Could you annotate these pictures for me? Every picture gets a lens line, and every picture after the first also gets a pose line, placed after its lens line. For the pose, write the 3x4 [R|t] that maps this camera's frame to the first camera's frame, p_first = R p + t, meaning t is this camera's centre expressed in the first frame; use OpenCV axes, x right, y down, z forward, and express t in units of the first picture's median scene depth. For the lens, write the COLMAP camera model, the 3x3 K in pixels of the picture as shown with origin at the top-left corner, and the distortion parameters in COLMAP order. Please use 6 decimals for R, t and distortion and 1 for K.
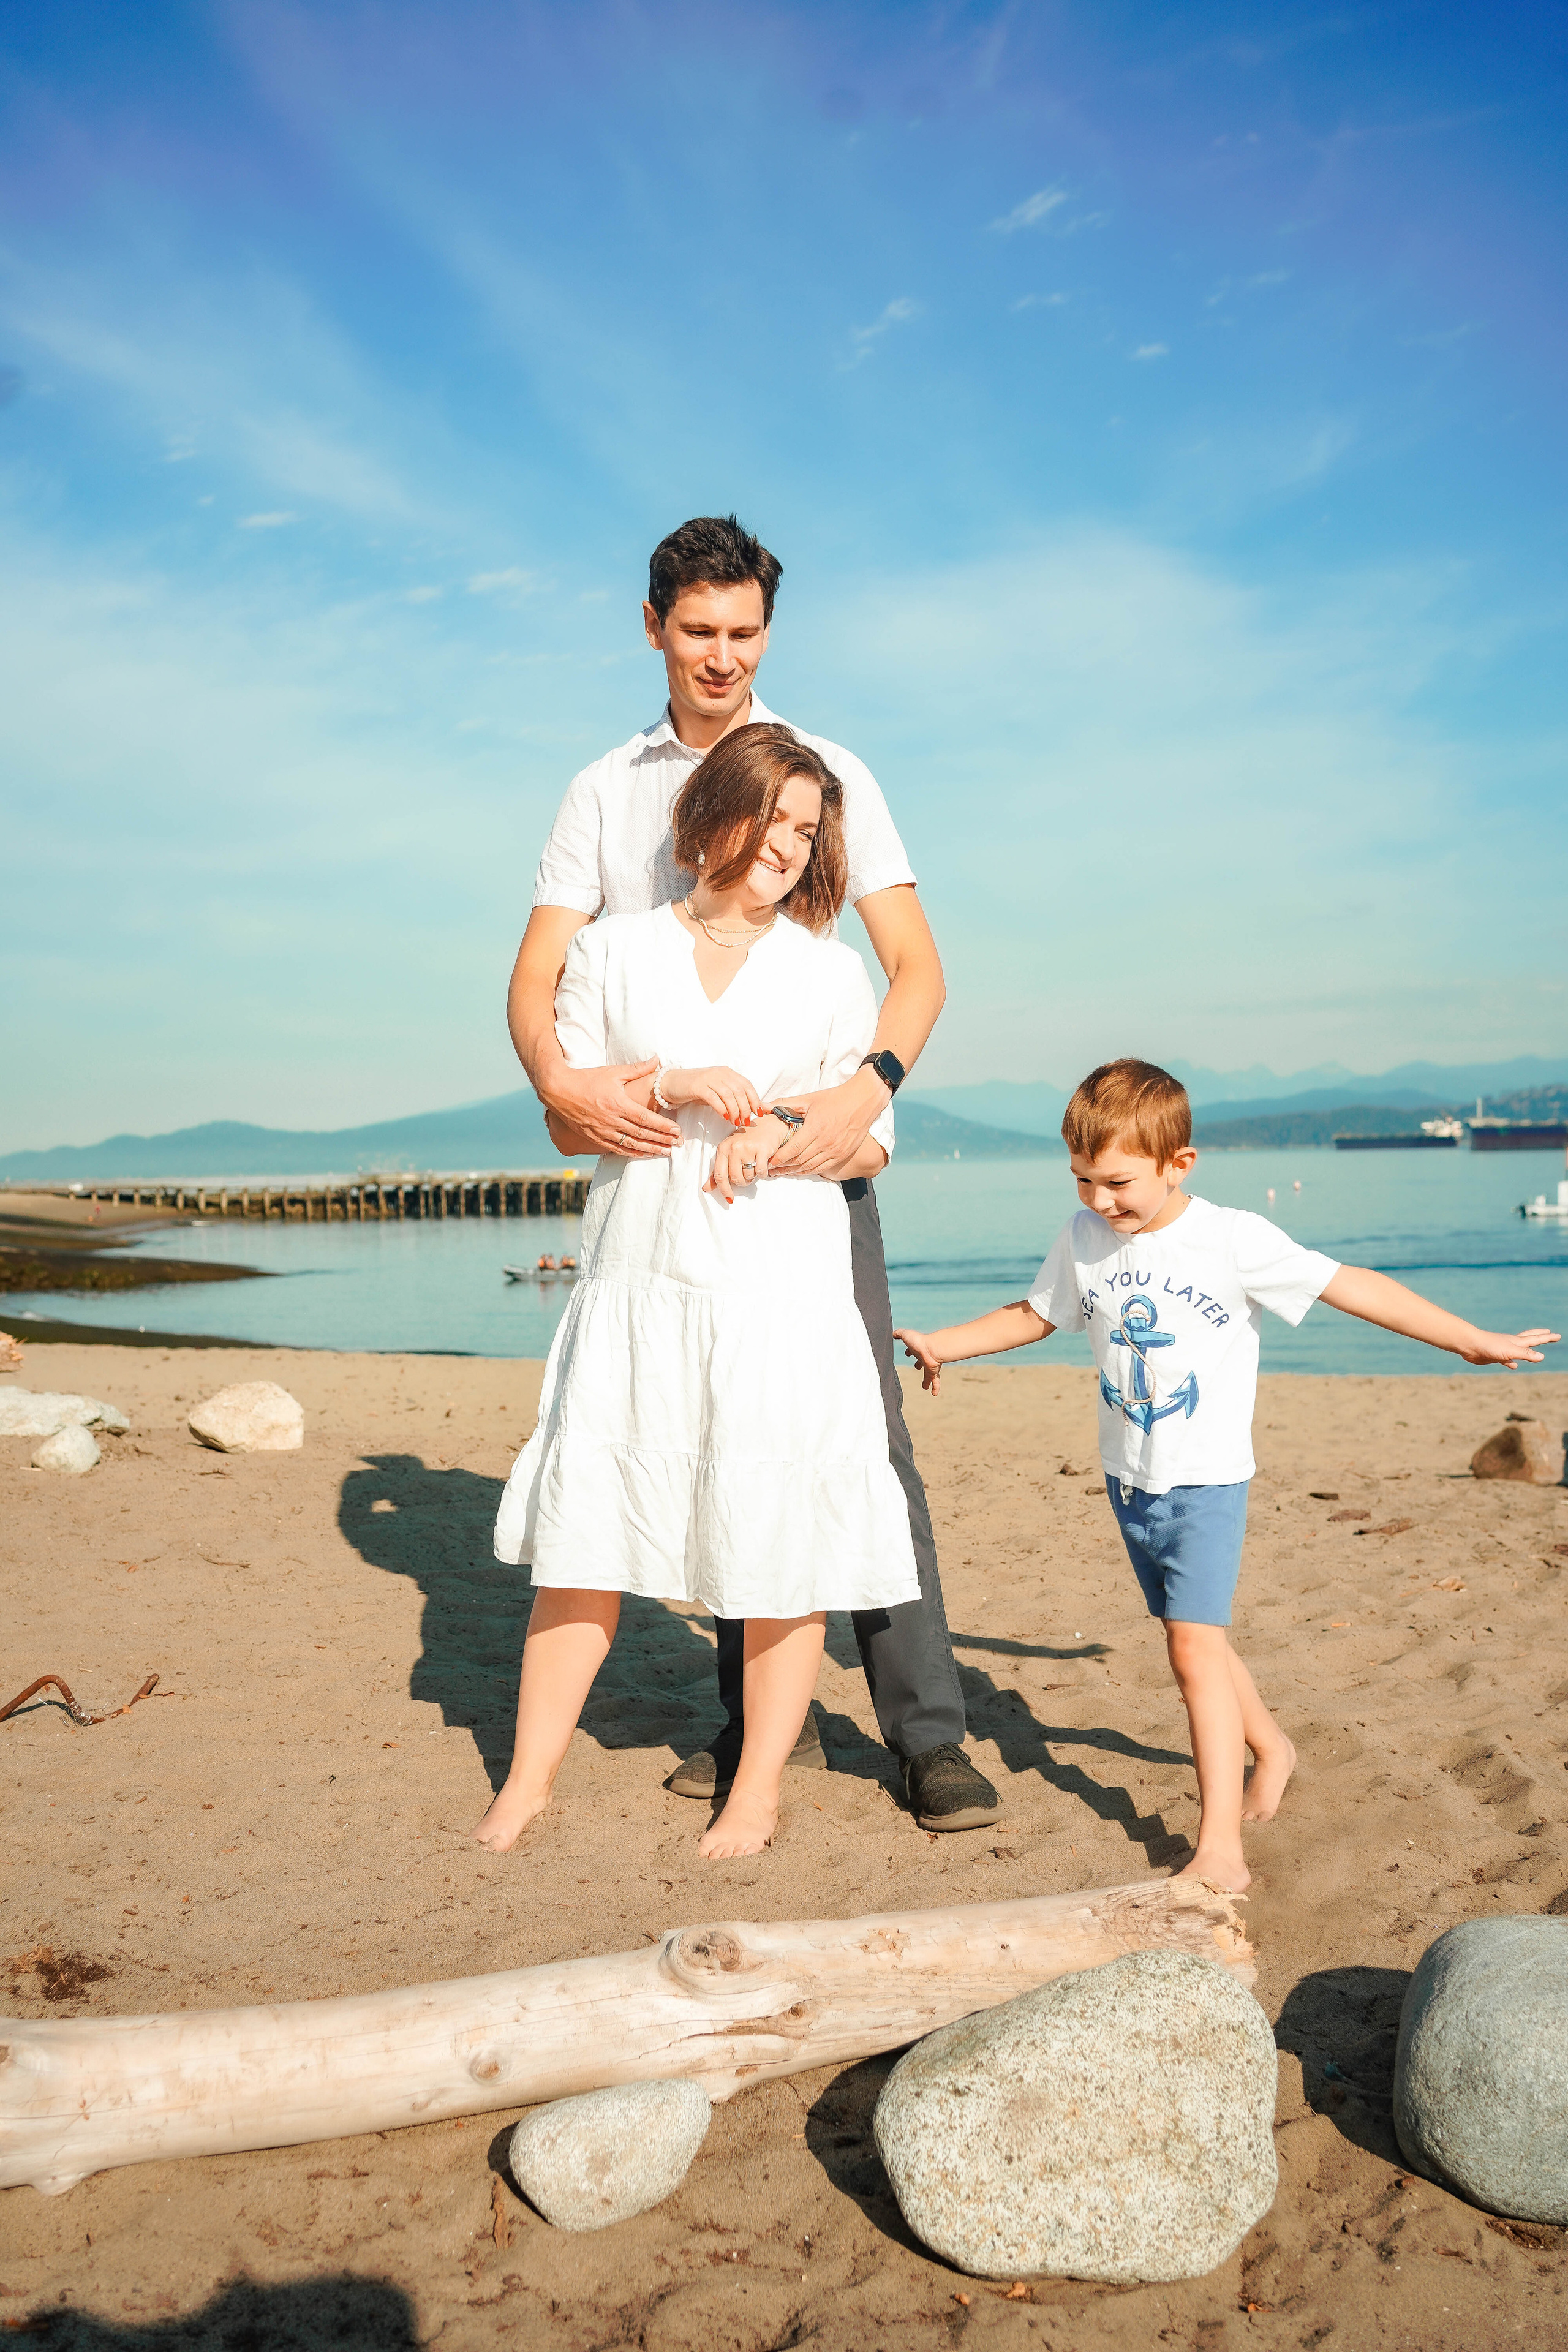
lens RADIAL K [[2229.3, 0, 784.0], [0, 2229.3, 1176.0], [0, 0, 1]] dist [-0.001207, 0.003387]
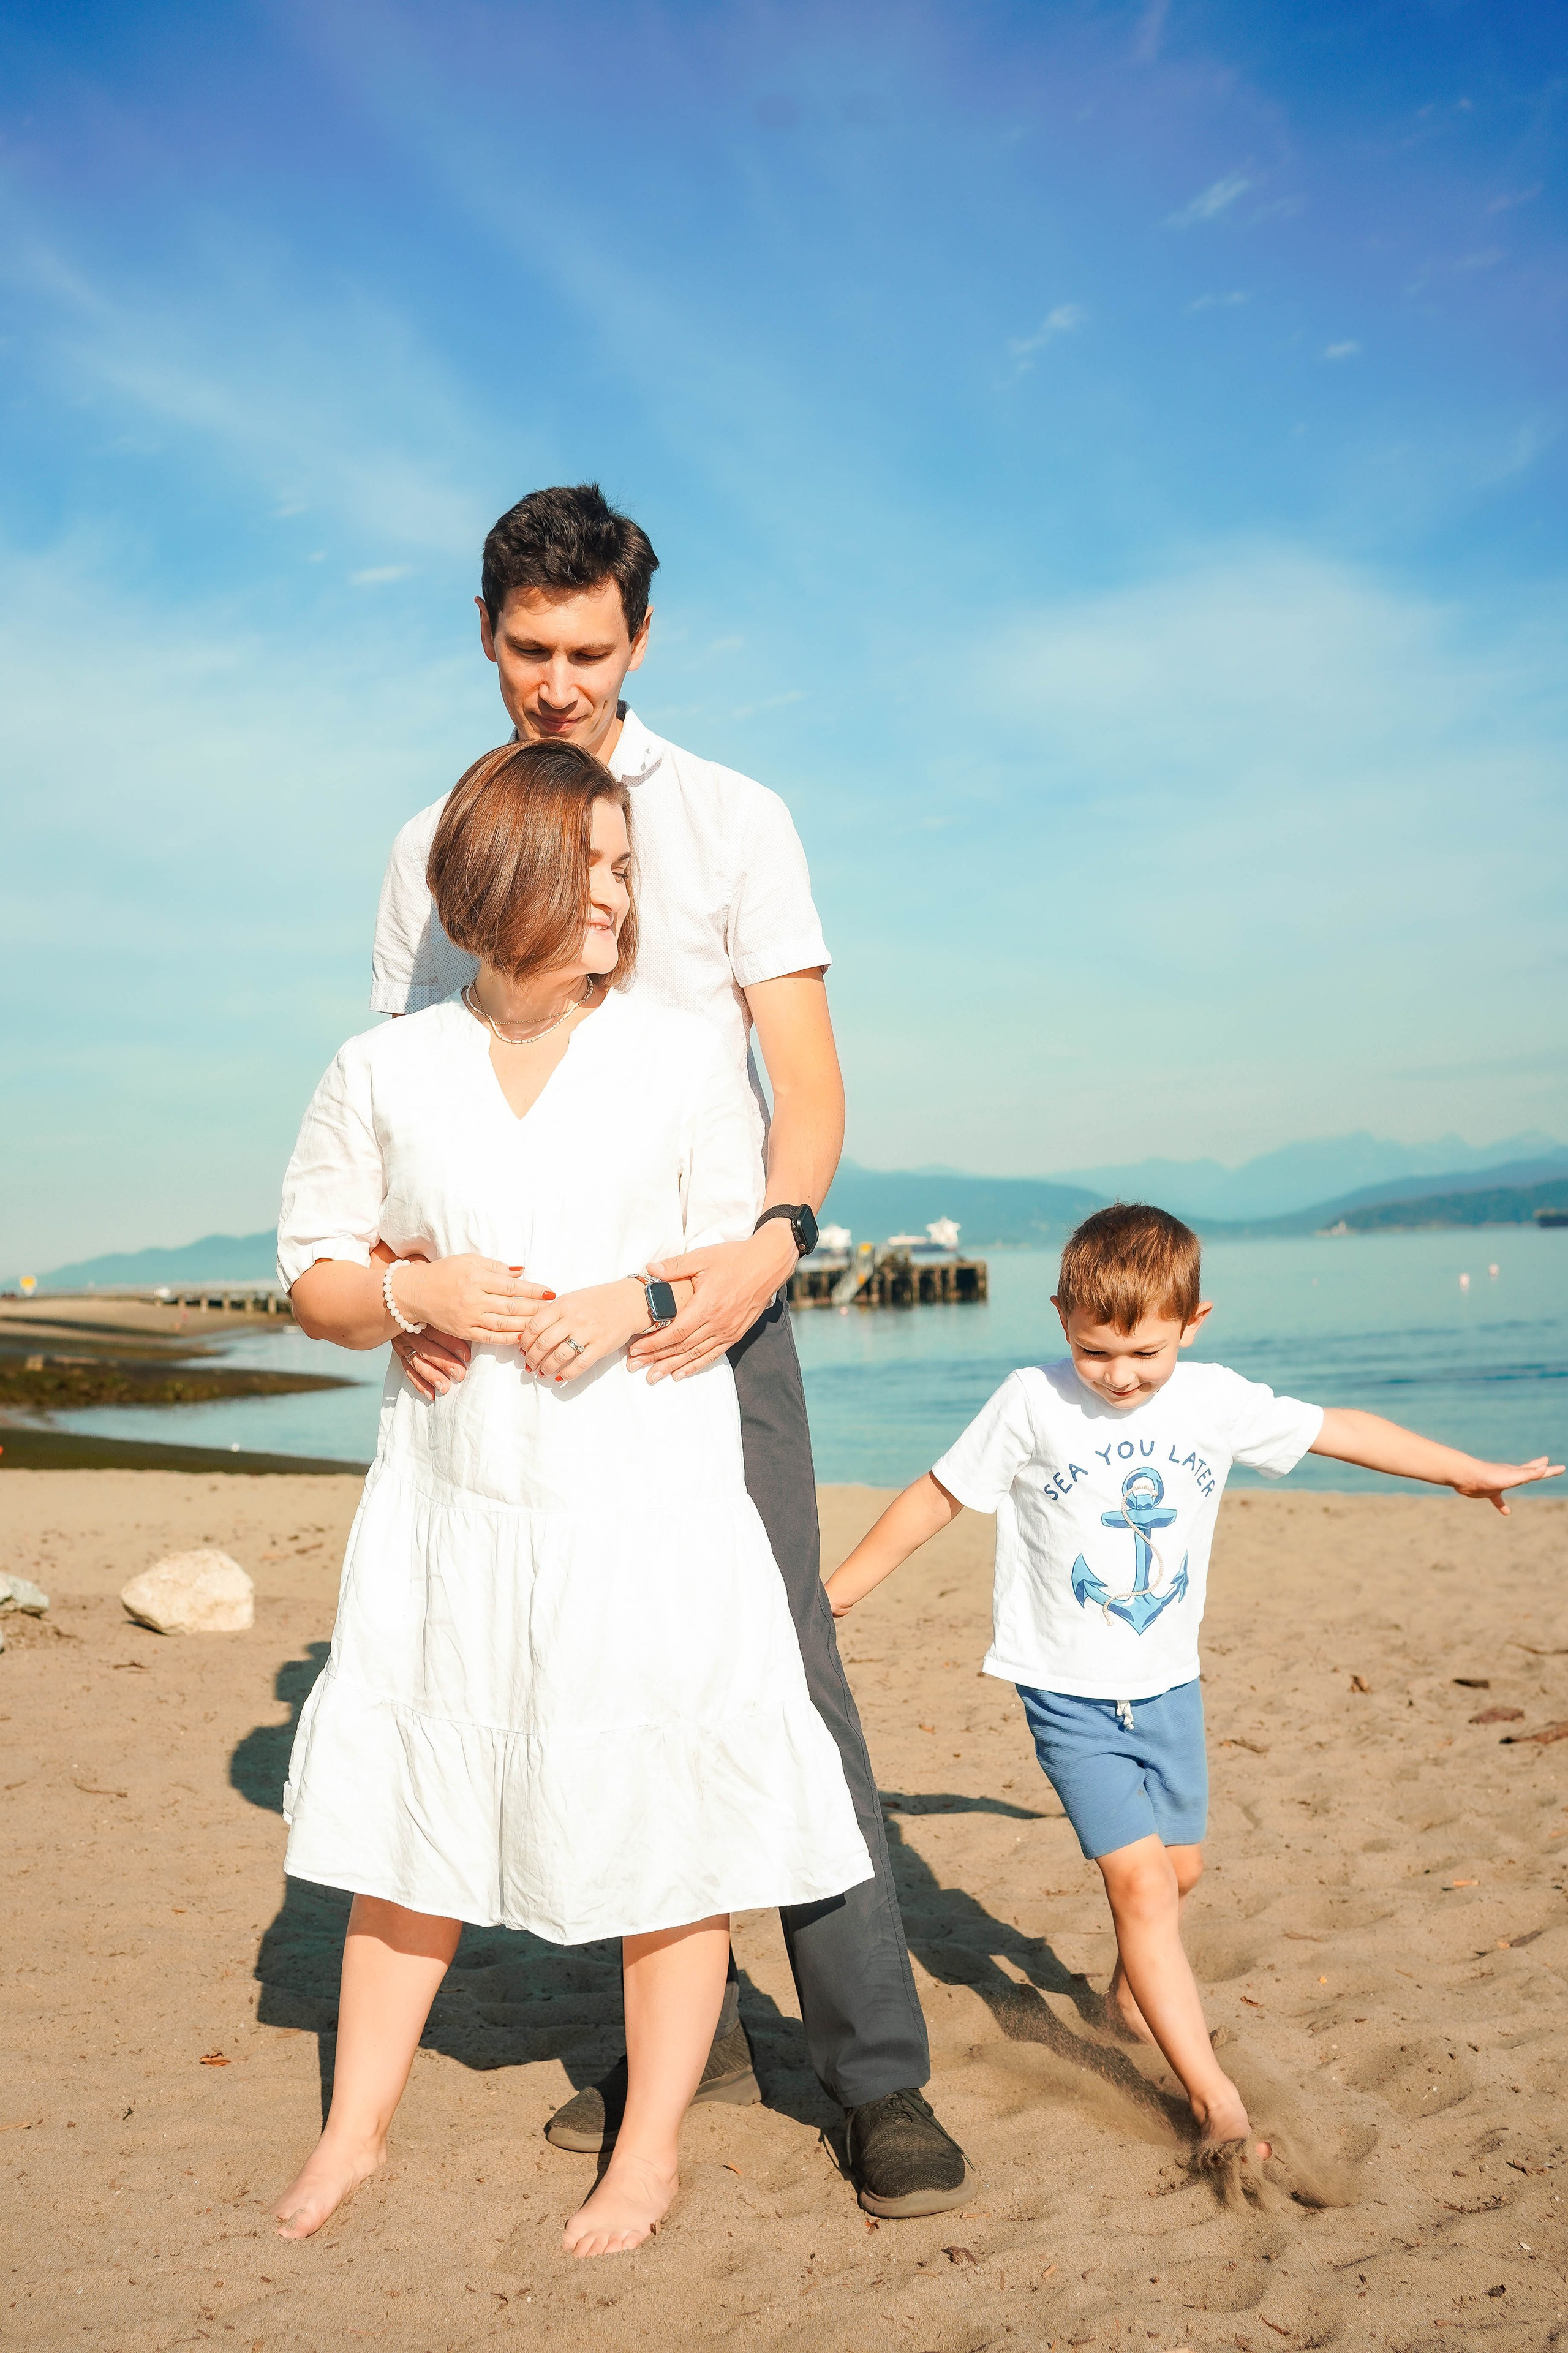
lens RADIAL K [[2230.0, 0, 784.0], [0, 2230.0, 1176.5], [0, 0, 1]] dist [-0.001207, 0.003387]
pose [[0.994974, -0.016184, -0.098813, 0.084658], [0.013300, 0.999468, -0.029781, -0.026721], [0.099242, 0.028317, 0.994660, 0.169053]]
